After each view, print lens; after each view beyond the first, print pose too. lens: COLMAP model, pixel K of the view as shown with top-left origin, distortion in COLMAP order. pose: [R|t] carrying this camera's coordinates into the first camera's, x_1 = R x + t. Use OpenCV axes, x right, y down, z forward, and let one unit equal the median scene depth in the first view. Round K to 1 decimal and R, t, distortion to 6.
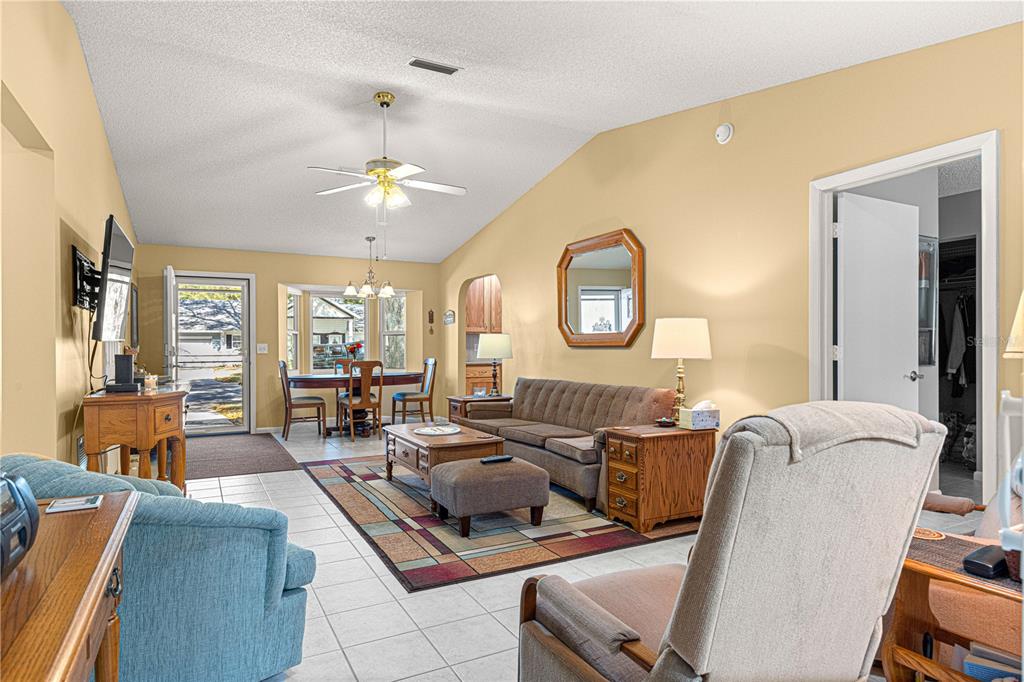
lens RADIAL K [[588.1, 0, 519.8], [0, 588.1, 351.7], [0, 0, 1]] dist [-0.001030, -0.000083]
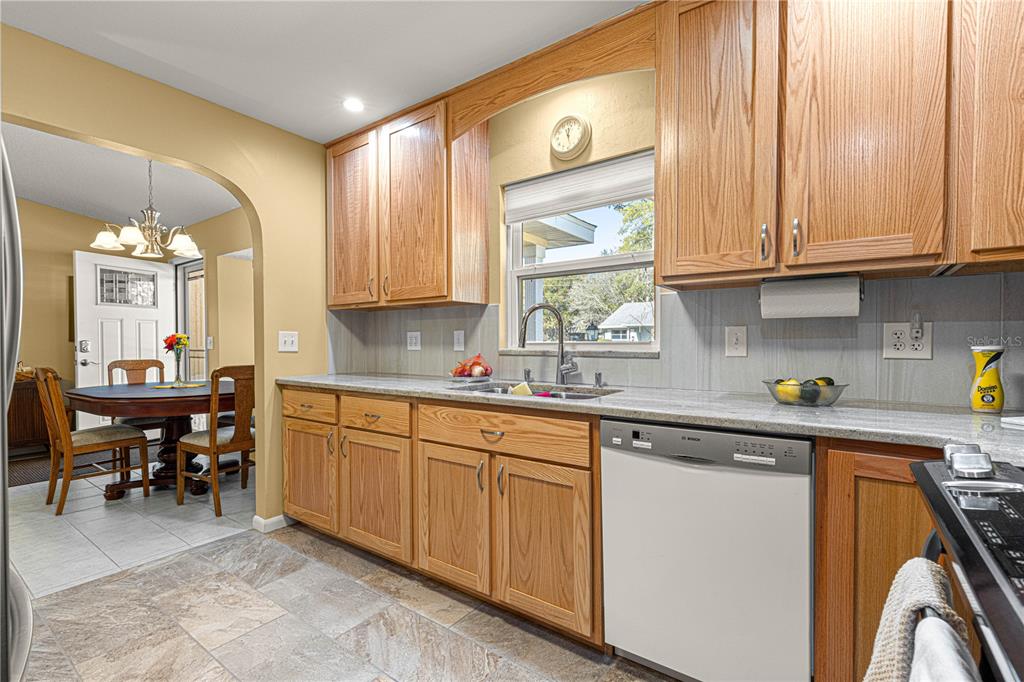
lens RADIAL K [[457.7, 0, 510.5], [0, 457.7, 347.0], [0, 0, 1]] dist [0.006313, -0.001761]
pose [[0.433650, 0.013920, -0.900974, 0.290201], [-0.004720, 0.999902, 0.013177, -0.008955], [0.901069, -0.001461, 0.433673, 1.094647]]
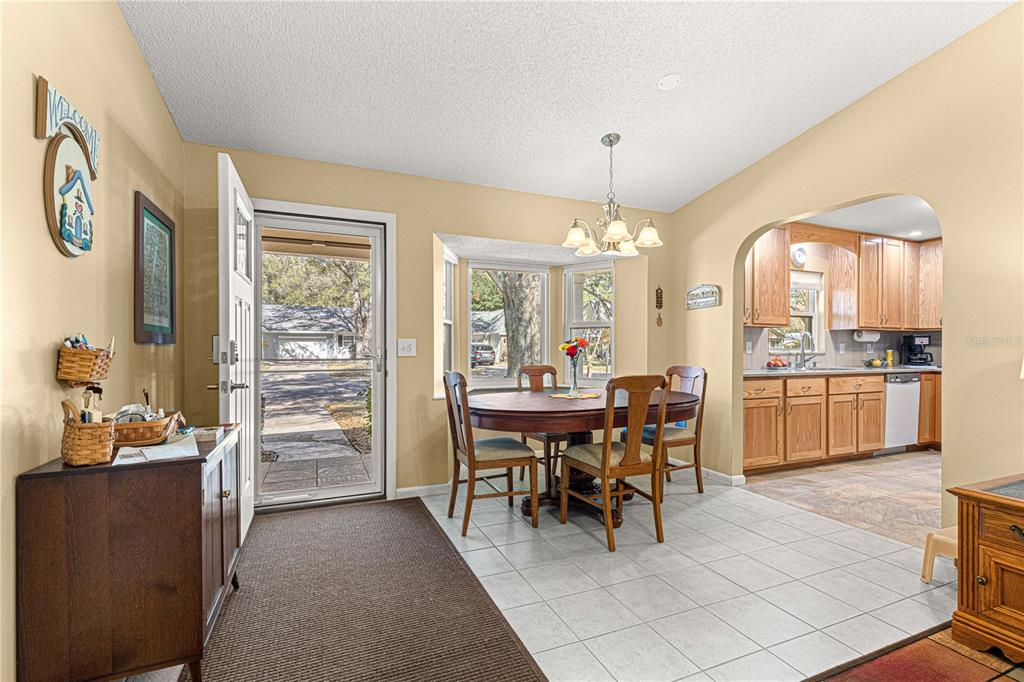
lens RADIAL K [[457.7, 0, 510.8], [0, 457.7, 347.5], [0, 0, 1]] dist [0.006313, -0.001761]
pose [[0.995141, 0.006042, -0.098276, -0.295285], [-0.006860, 0.999945, -0.007988, -0.002269], [0.098222, 0.008623, 0.995127, 0.572641]]
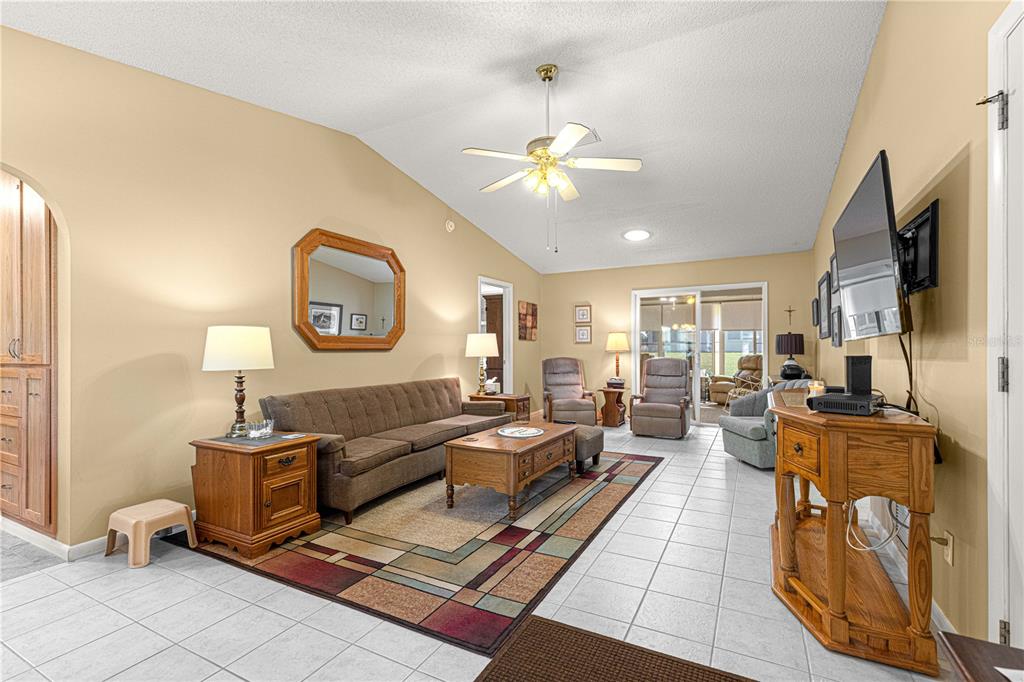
lens RADIAL K [[457.7, 0, 513.6], [0, 457.7, 348.7], [0, 0, 1]] dist [0.006313, -0.001761]
pose [[-0.551494, 0.010802, 0.834109, -0.457706], [0.013104, 0.999905, -0.004286, -0.001988], [-0.834076, 0.008567, -0.551583, 0.837782]]
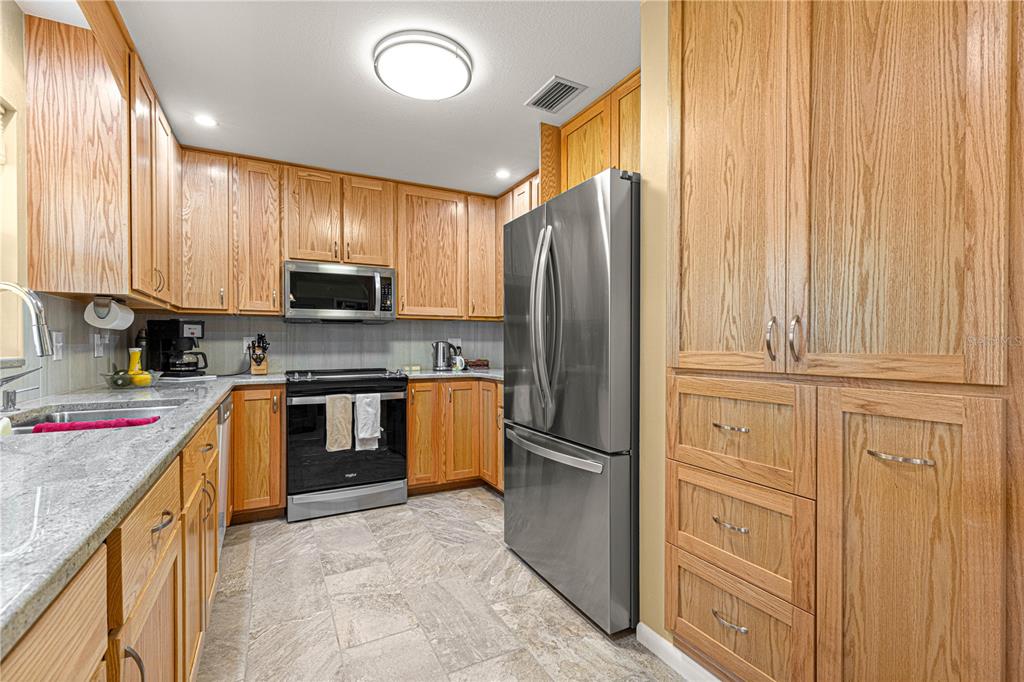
lens RADIAL K [[457.7, 0, 514.0], [0, 457.7, 346.4], [0, 0, 1]] dist [0.006313, -0.001761]
pose [[0.010469, -0.000973, 0.999945, -0.121942], [0.008330, 0.999965, 0.000886, -0.007159], [-0.999911, 0.008320, 0.010477, 1.046579]]
